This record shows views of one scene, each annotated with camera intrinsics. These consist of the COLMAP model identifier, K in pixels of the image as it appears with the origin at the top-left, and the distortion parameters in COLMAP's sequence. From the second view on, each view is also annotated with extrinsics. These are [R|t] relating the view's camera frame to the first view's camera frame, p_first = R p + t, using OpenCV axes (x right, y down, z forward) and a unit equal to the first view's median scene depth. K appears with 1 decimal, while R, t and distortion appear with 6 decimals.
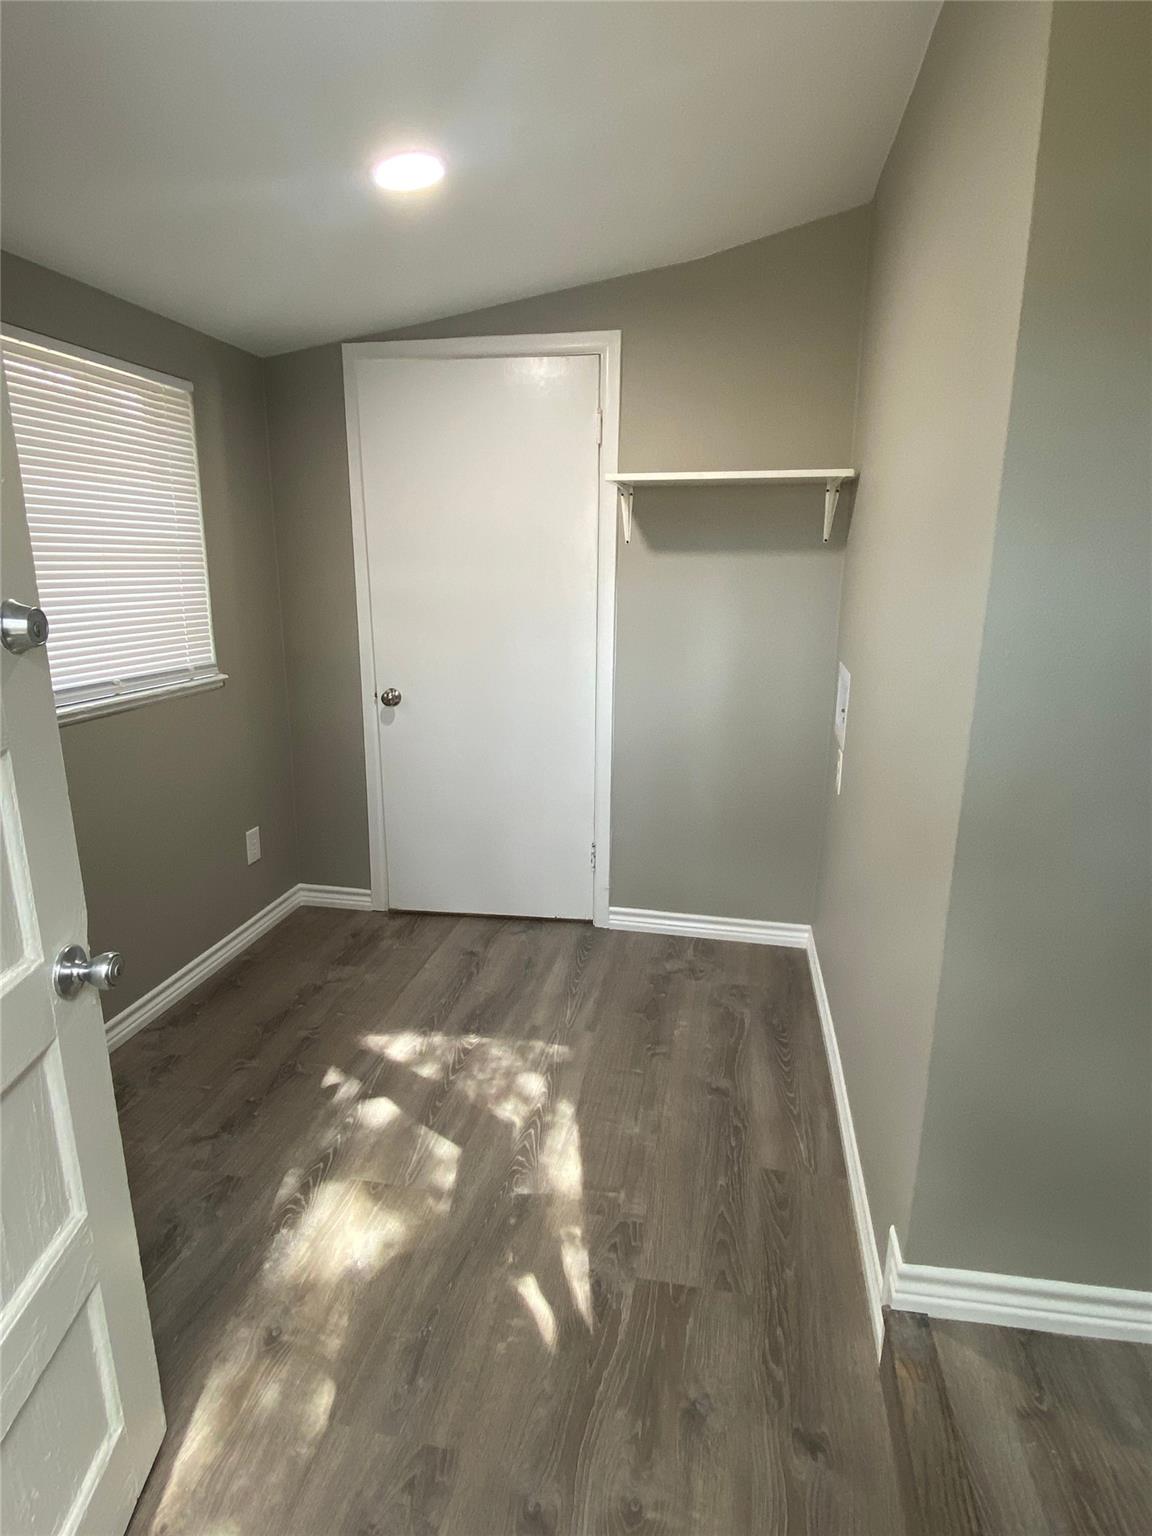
lens RADIAL K [[852.0, 0, 576.5], [0, 852.0, 779.1], [0, 0, 1]] dist [0.030949, -0.025688]
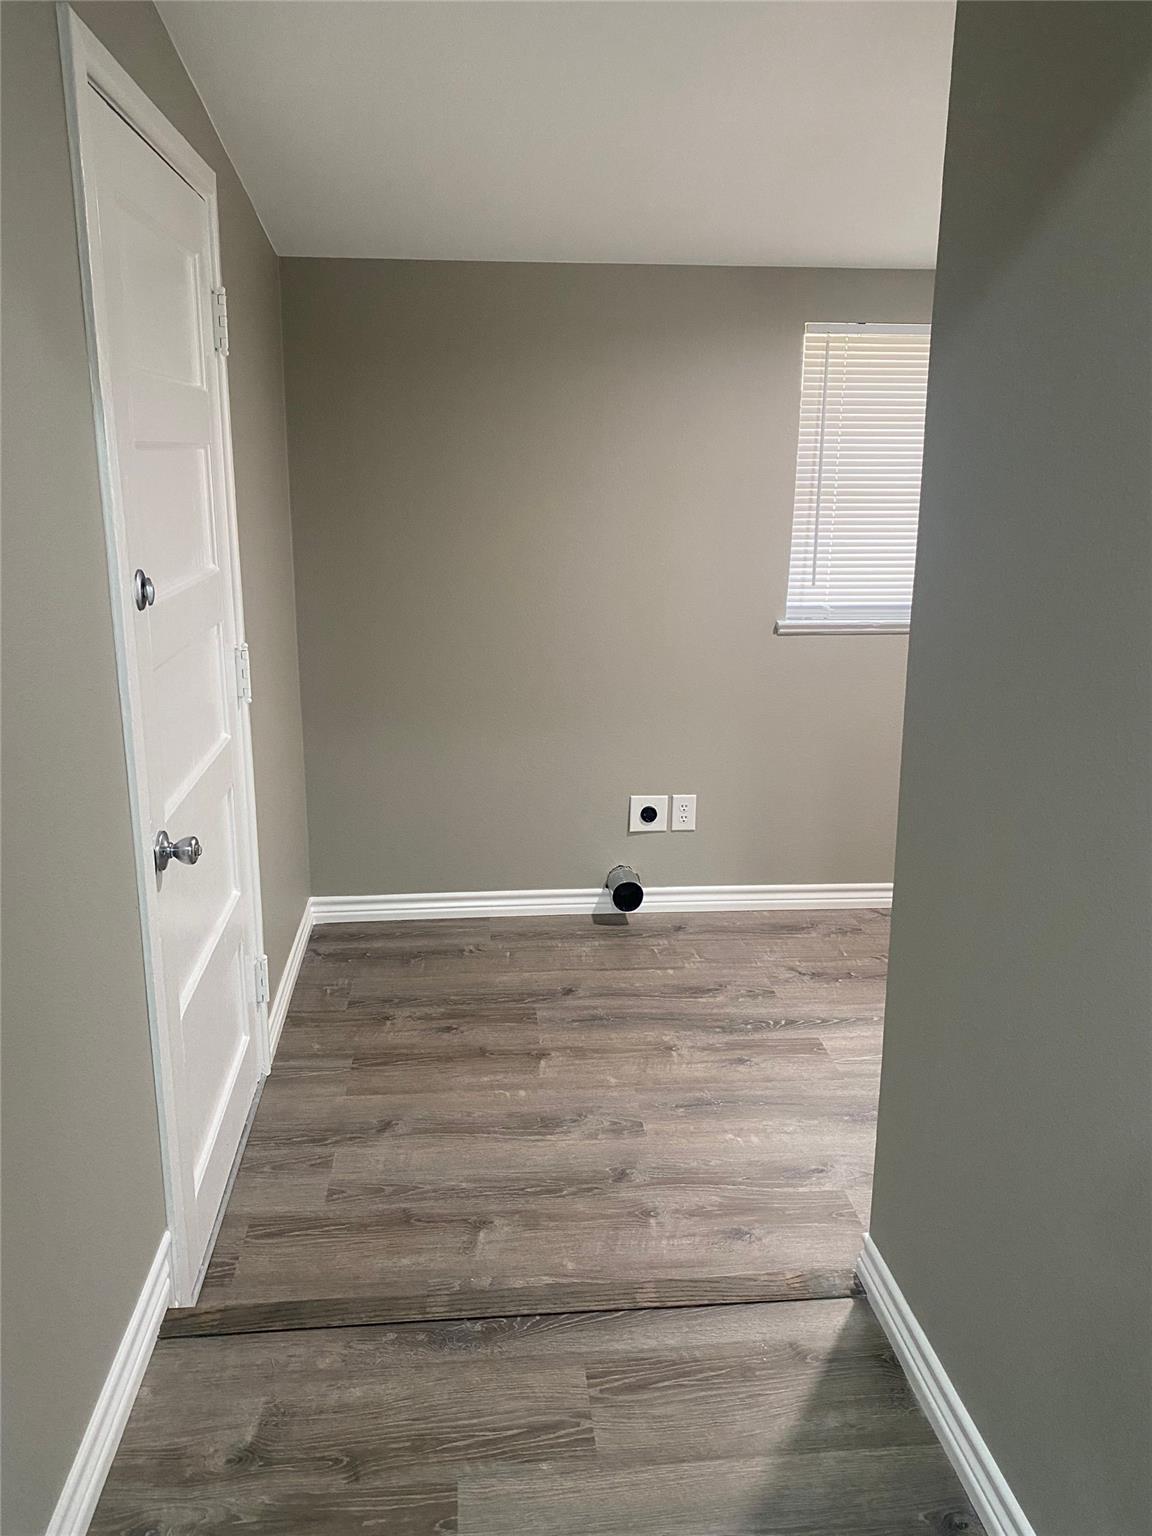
lens RADIAL K [[1184.3, 0, 566.6], [0, 1184.3, 743.2], [0, 0, 1]] dist [0.082588, -0.100251]
pose [[0.272763, 0.218706, -0.936893, 1.516107], [-0.238089, 0.958873, 0.154521, -0.134567], [0.932156, 0.180916, 0.313617, 0.111784]]
